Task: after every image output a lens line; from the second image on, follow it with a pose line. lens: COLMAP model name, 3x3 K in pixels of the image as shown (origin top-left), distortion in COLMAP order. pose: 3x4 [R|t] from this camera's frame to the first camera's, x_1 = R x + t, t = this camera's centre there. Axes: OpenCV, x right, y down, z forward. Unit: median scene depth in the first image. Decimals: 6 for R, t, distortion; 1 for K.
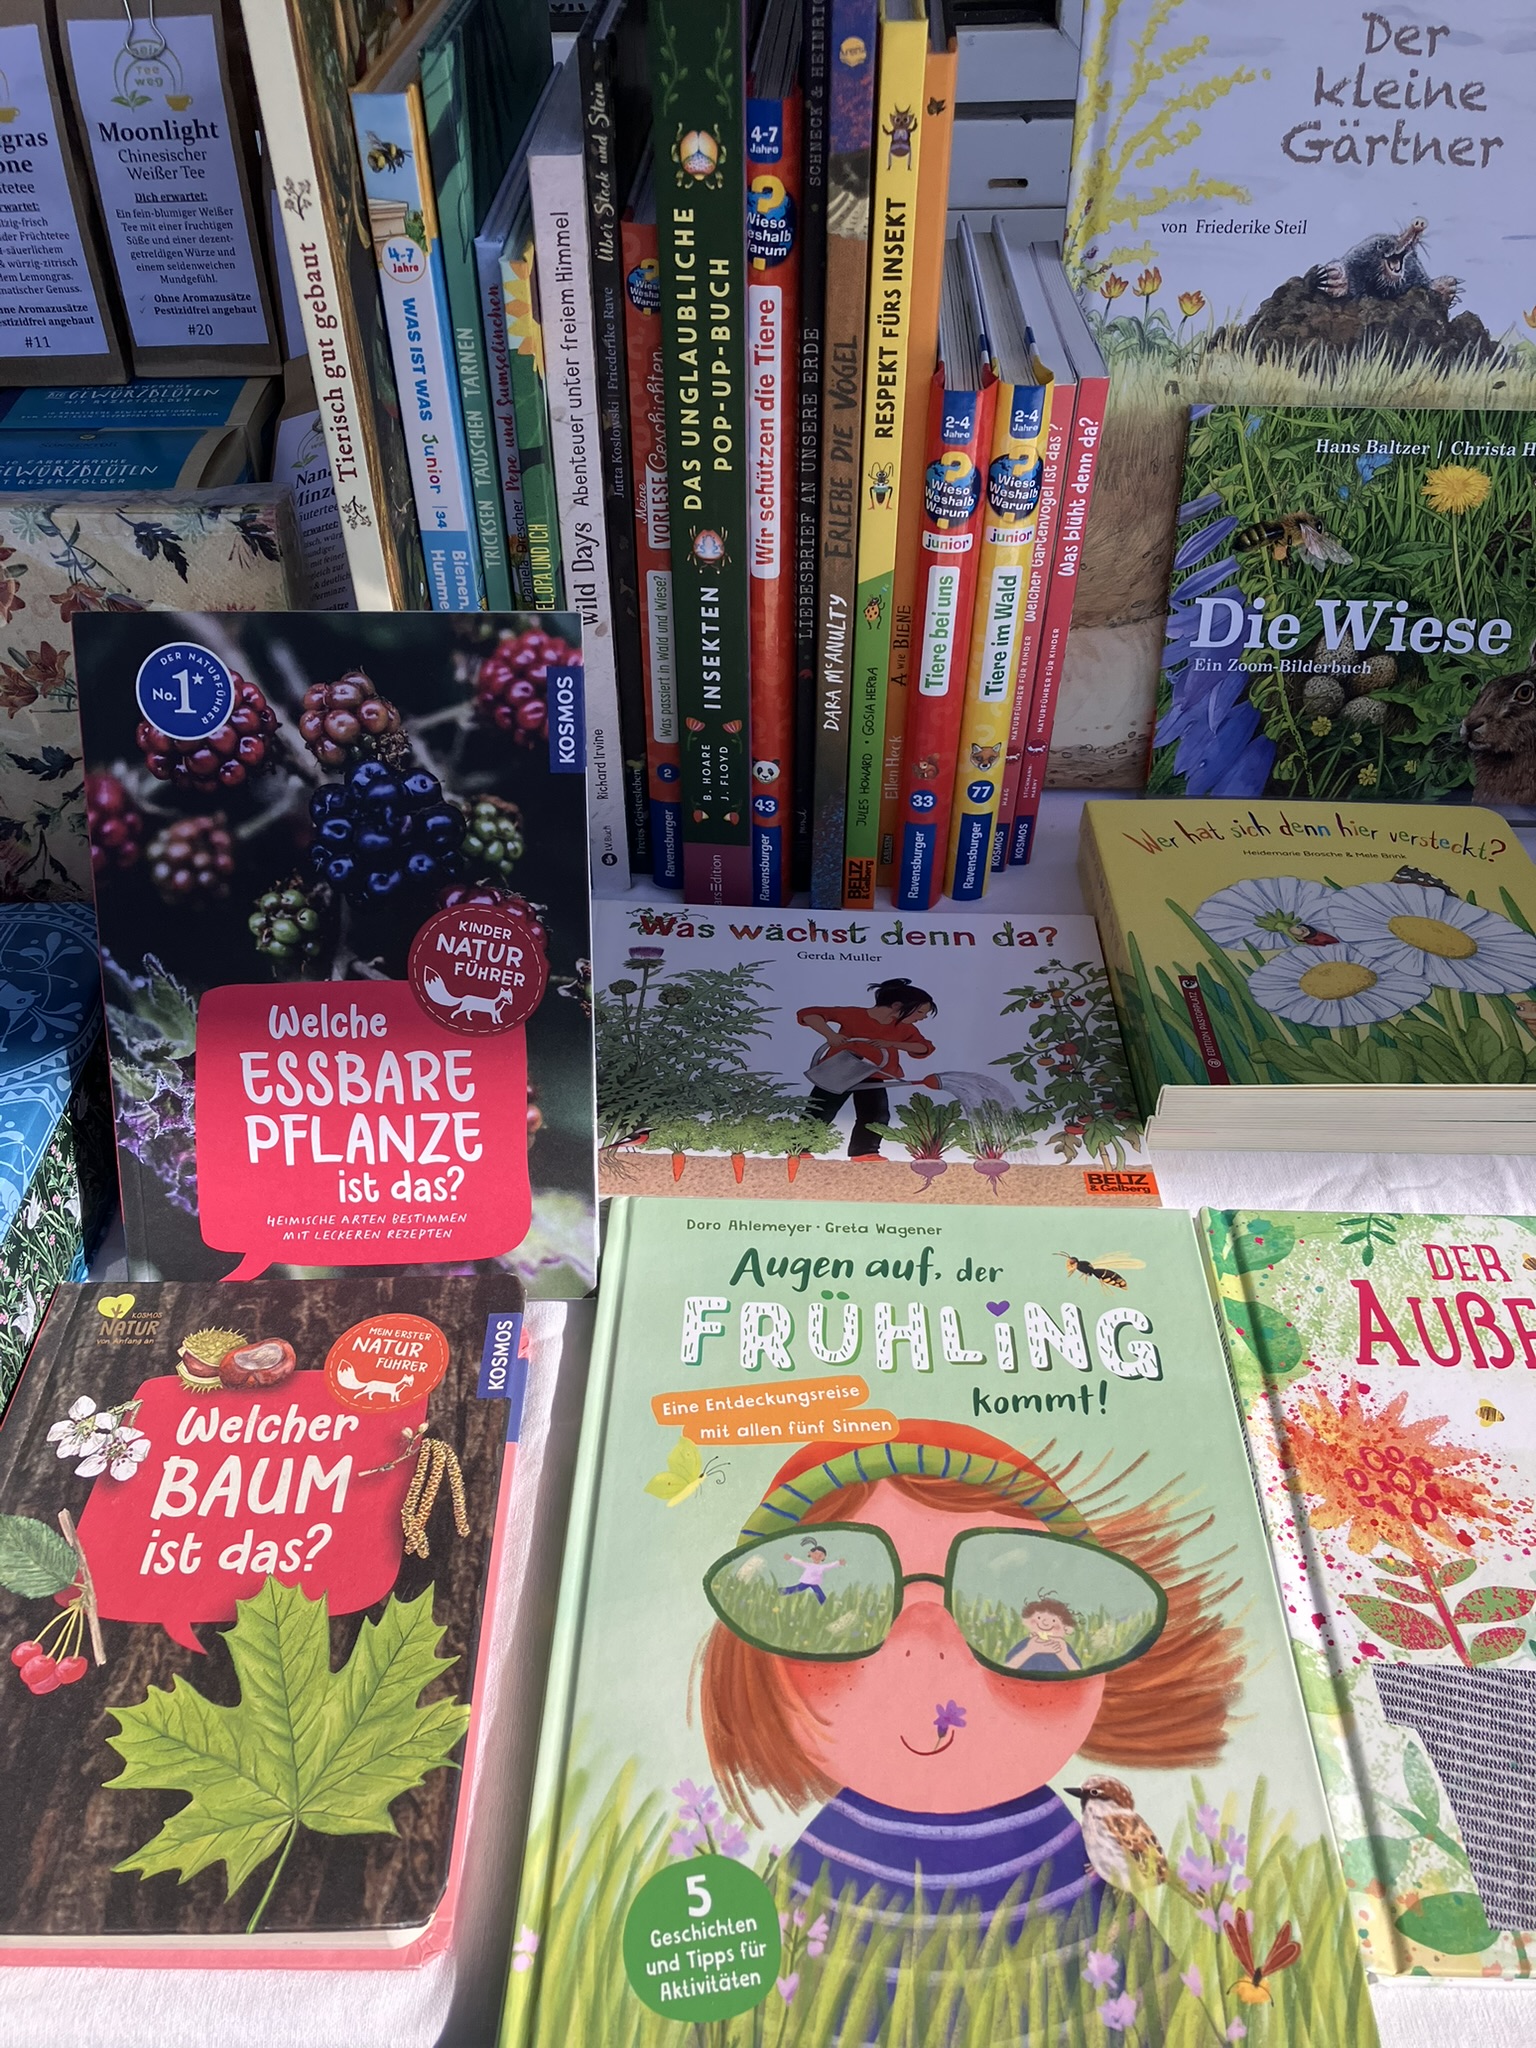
lens RADIAL K [[1696.2, 0, 762.8], [0, 1696.2, 1008.7], [0, 0, 1]] dist [0.039629, -0.053064]
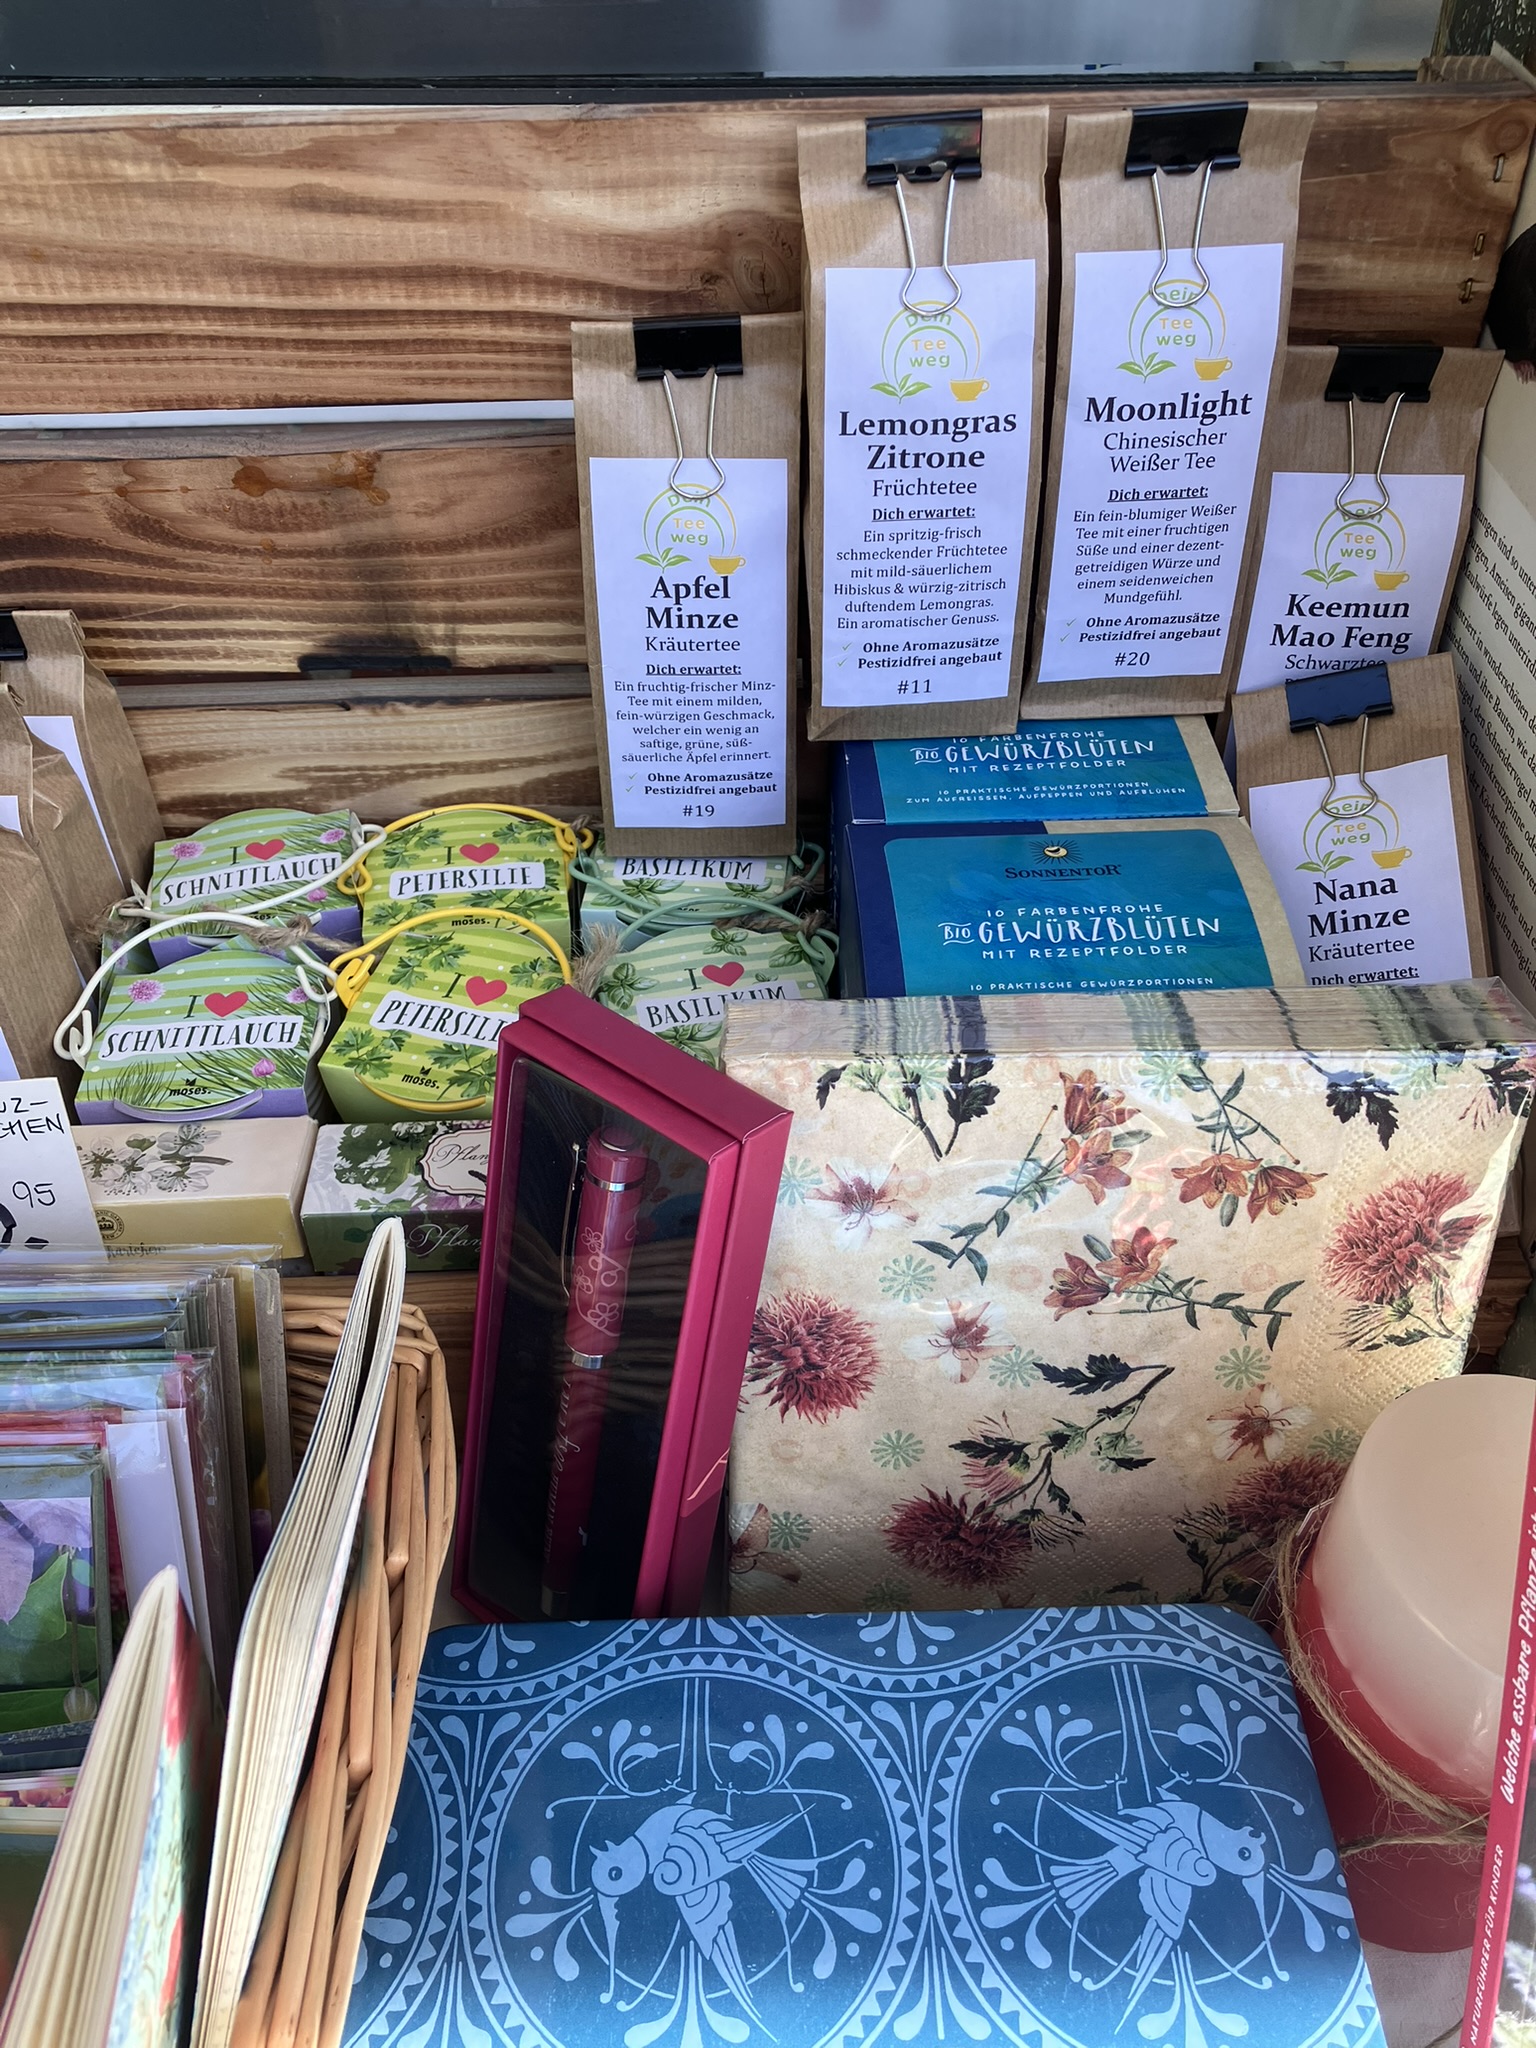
lens RADIAL K [[1696.2, 0, 721.8], [0, 1696.2, 978.2], [0, 0, 1]] dist [0.039629, -0.053064]
pose [[0.999698, -0.013620, 0.020469, -0.607360], [0.013165, 0.999667, 0.022204, -0.334319], [-0.020765, -0.021928, 0.999544, 0.350126]]
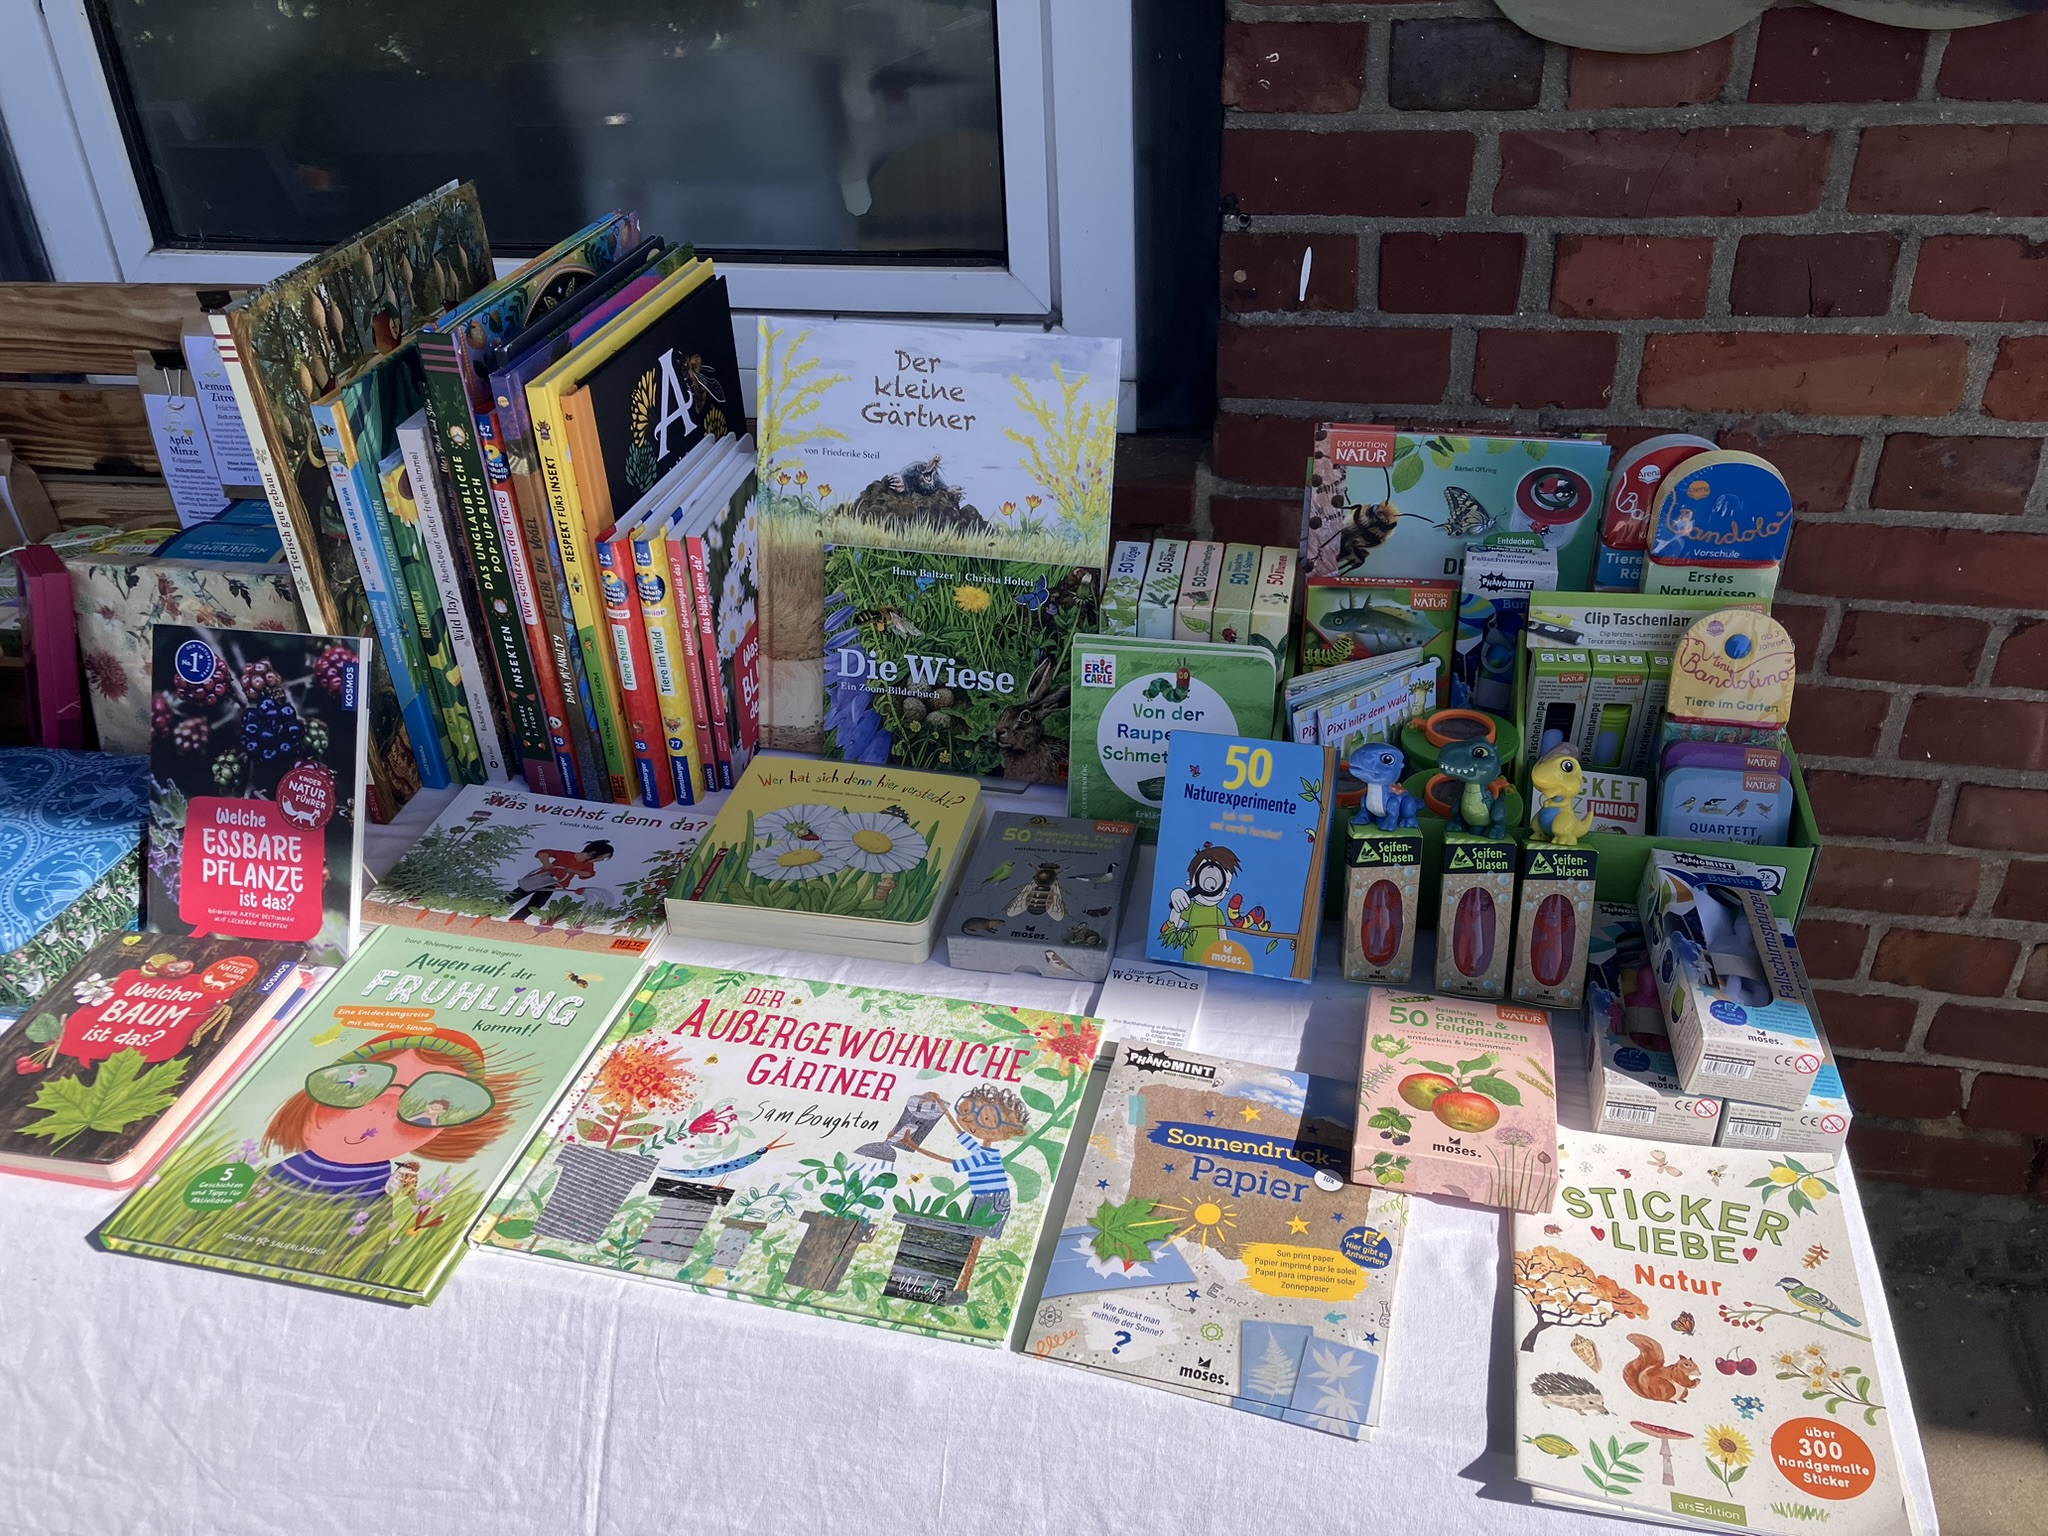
lens RADIAL K [[1696.2, 0, 1034.7], [0, 1696.2, 767.0], [0, 0, 1]] dist [0.039629, -0.053064]
pose [[0.976885, 0.084949, -0.196161, 1.014794], [-0.109004, 0.987335, -0.115271, 0.074767], [0.183885, 0.133989, 0.973773, -0.816297]]
